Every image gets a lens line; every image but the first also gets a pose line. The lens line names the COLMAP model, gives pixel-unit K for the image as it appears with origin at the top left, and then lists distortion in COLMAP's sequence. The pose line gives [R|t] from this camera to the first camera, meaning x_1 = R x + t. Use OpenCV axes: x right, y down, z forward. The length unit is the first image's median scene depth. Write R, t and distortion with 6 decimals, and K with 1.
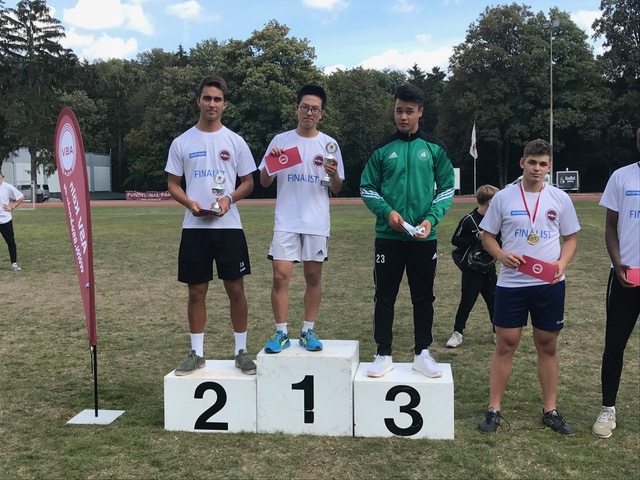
lens RADIAL K [[760.5, 0, 320.0], [0, 760.5, 240.0], [0, 0, 1]] dist [-0.012077, -0.055983]
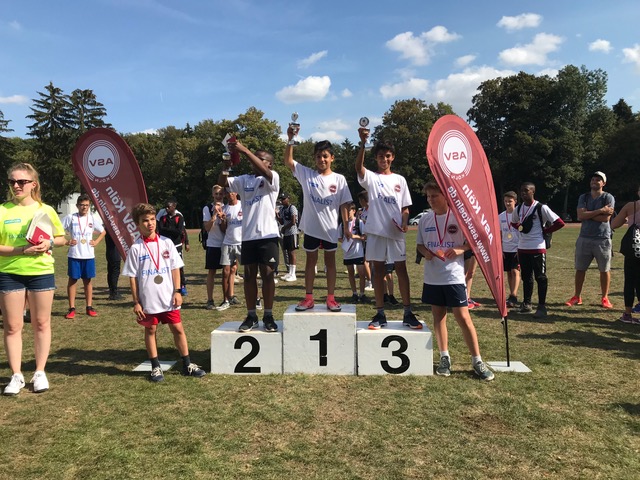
lens RADIAL K [[520.1, 0, 320.0], [0, 520.1, 240.0], [0, 0, 1]] dist [0.010407, -0.066693]
pose [[0.997675, -0.001667, 0.068125, -0.081172], [0.003954, 0.999432, -0.033452, 0.052572], [-0.068031, 0.033644, 0.997116, 0.090509]]
